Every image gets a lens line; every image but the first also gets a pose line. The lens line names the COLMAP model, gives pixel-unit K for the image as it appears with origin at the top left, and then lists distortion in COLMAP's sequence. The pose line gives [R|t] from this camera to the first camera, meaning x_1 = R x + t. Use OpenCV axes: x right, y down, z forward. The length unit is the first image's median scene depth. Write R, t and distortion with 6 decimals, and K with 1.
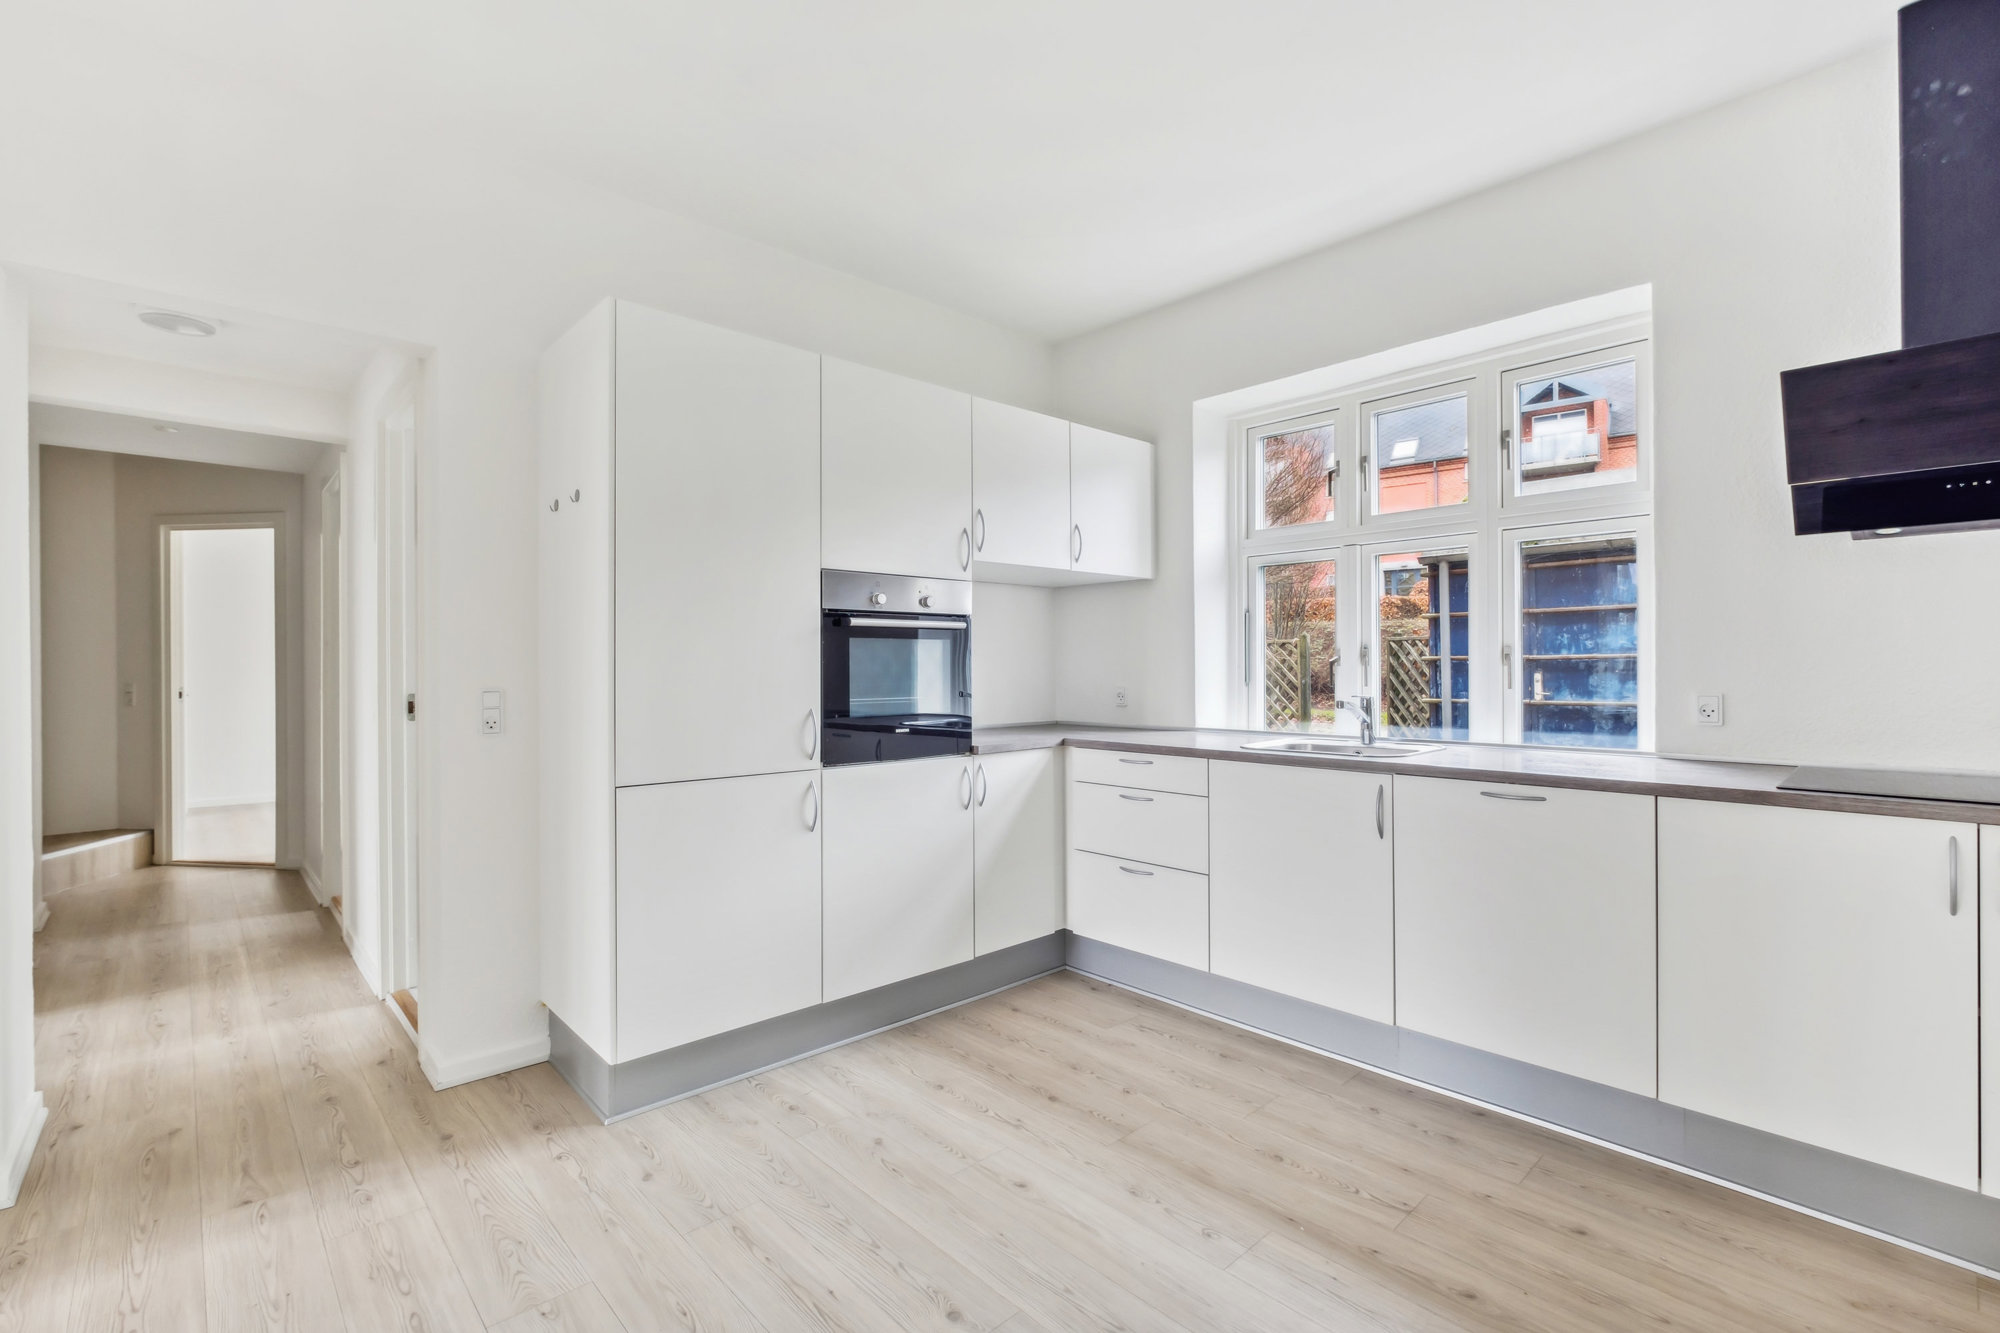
lens RADIAL K [[884.0, 0, 995.4], [0, 884.0, 663.1], [0, 0, 1]] dist [-0.010872, 0.002054]
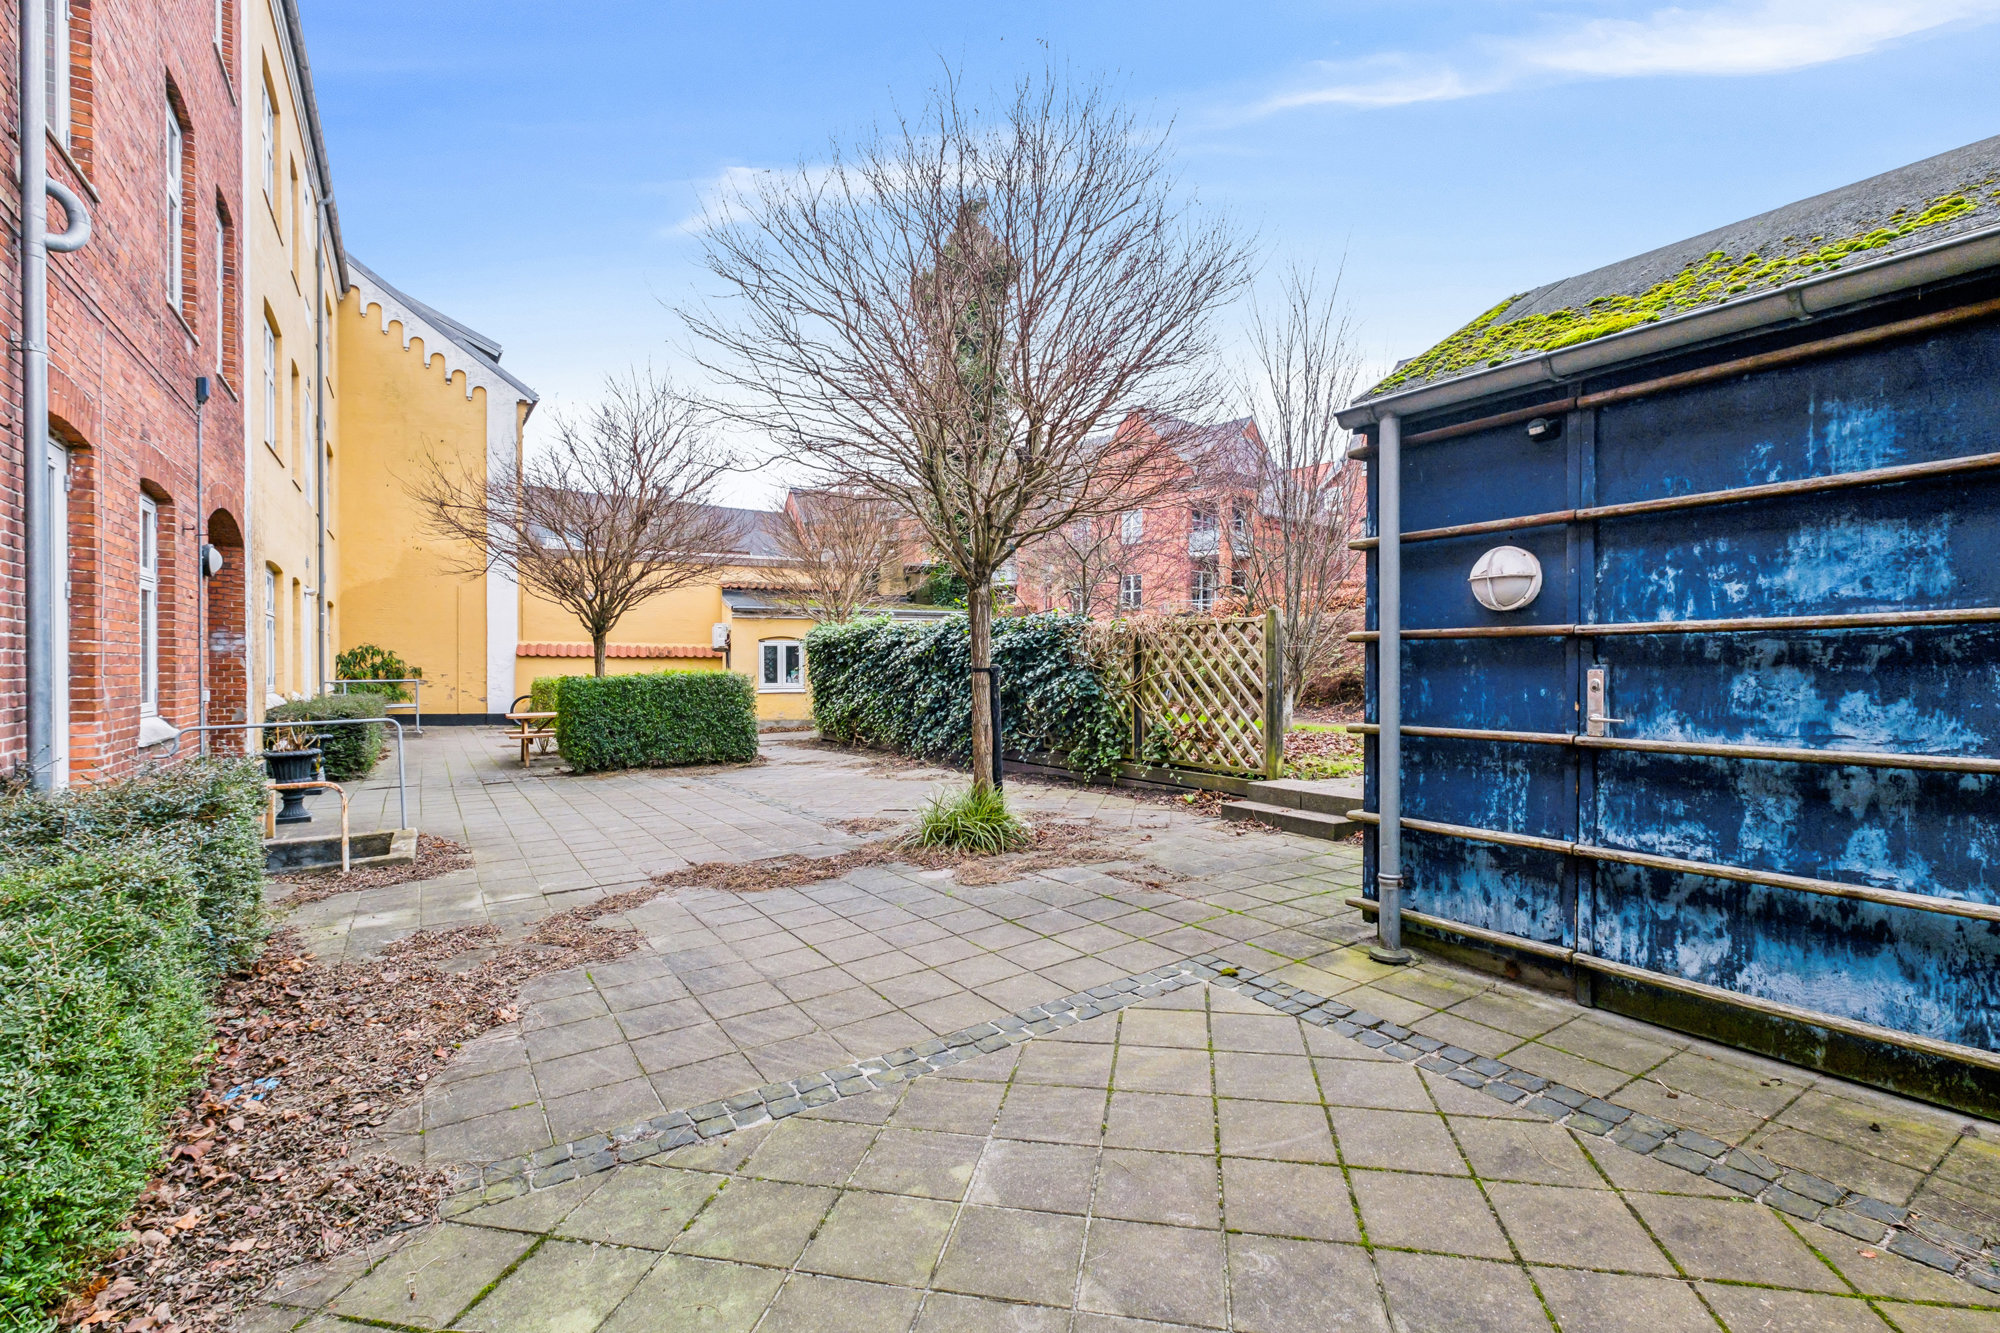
lens RADIAL K [[884.0, 0, 992.6], [0, 884.0, 675.3], [0, 0, 1]] dist [-0.010872, 0.002054]
pose [[0.982238, 0.013125, -0.187182, 1.200955], [-0.010865, 0.999855, 0.013095, 0.035161], [0.187327, -0.010829, 0.982238, 1.583155]]
